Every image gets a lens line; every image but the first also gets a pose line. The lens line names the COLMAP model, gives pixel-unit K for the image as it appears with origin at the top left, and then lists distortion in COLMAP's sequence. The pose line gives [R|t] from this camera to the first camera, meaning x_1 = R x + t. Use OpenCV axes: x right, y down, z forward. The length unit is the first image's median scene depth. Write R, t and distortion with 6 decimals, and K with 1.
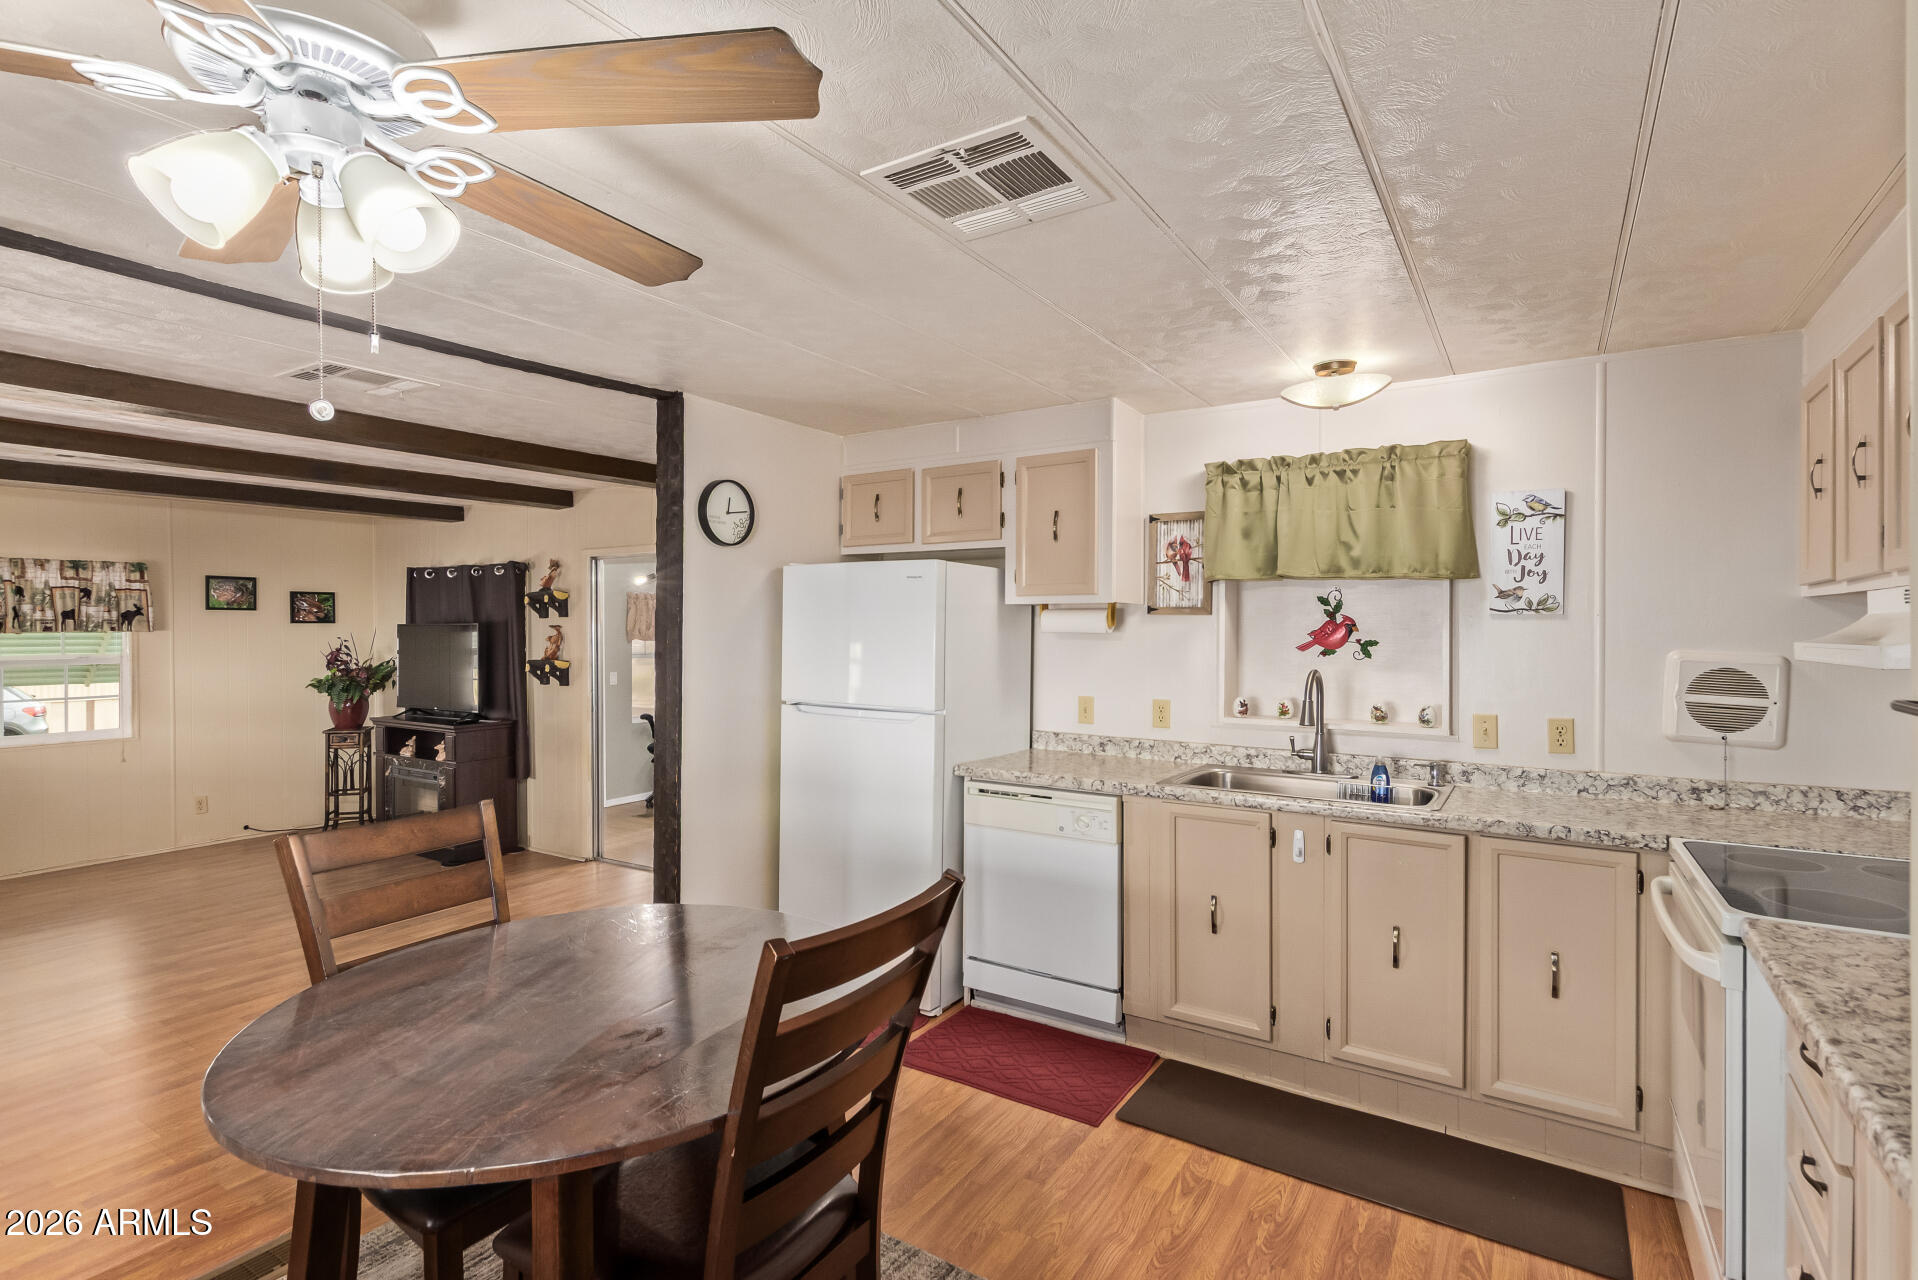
lens RADIAL K [[902.1, 0, 953.8], [0, 902.1, 634.4], [0, 0, 1]] dist [-0.005063, -0.001064]
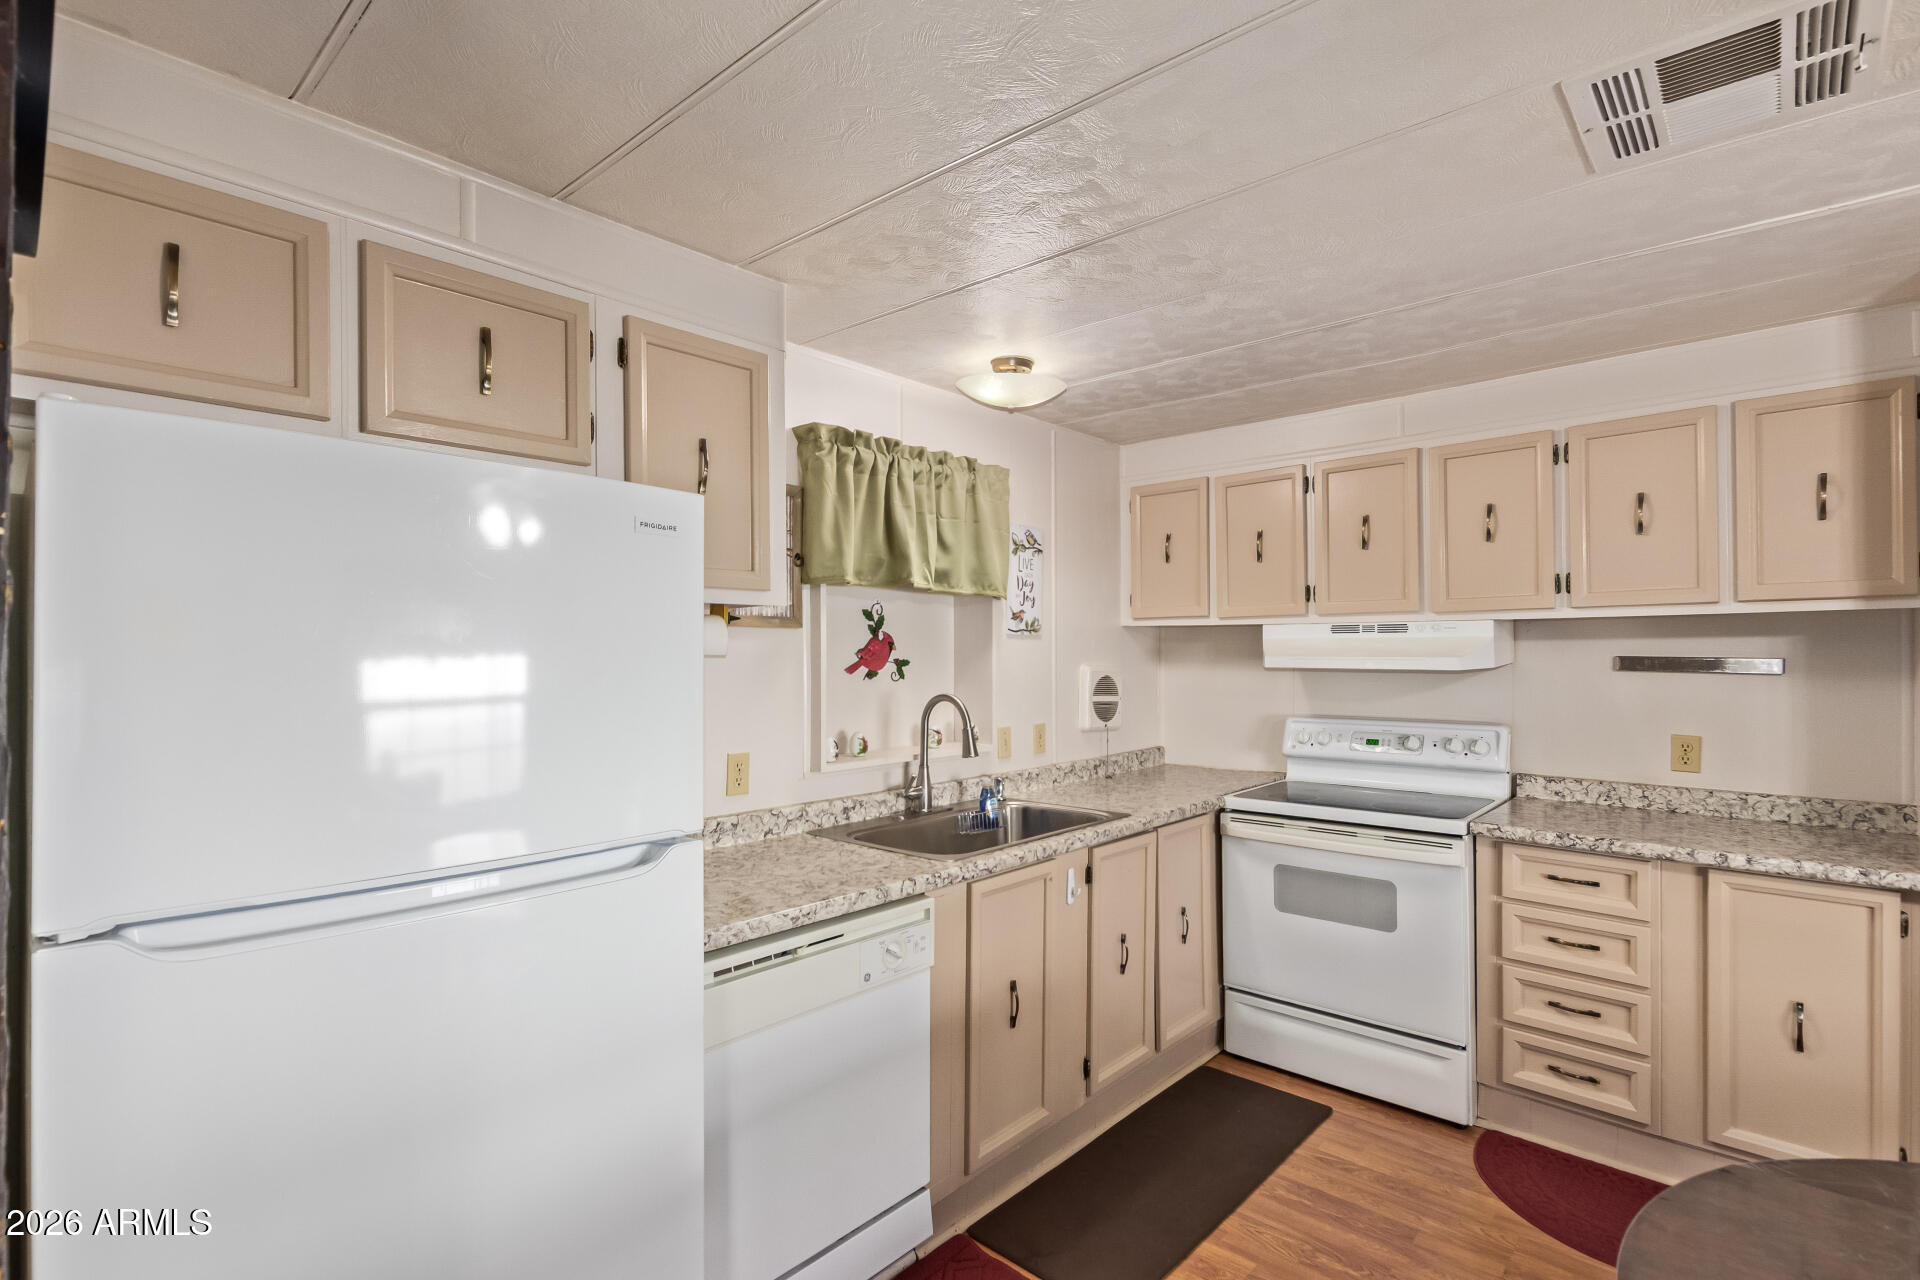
lens RADIAL K [[903.0, 0, 952.8], [0, 903.0, 643.2], [0, 0, 1]] dist [-0.005063, -0.001064]
pose [[0.164287, 0.005158, 0.986399, -0.495278], [0.007125, 0.999954, -0.006416, -0.004442], [-0.986387, 0.008082, 0.164243, 0.891041]]
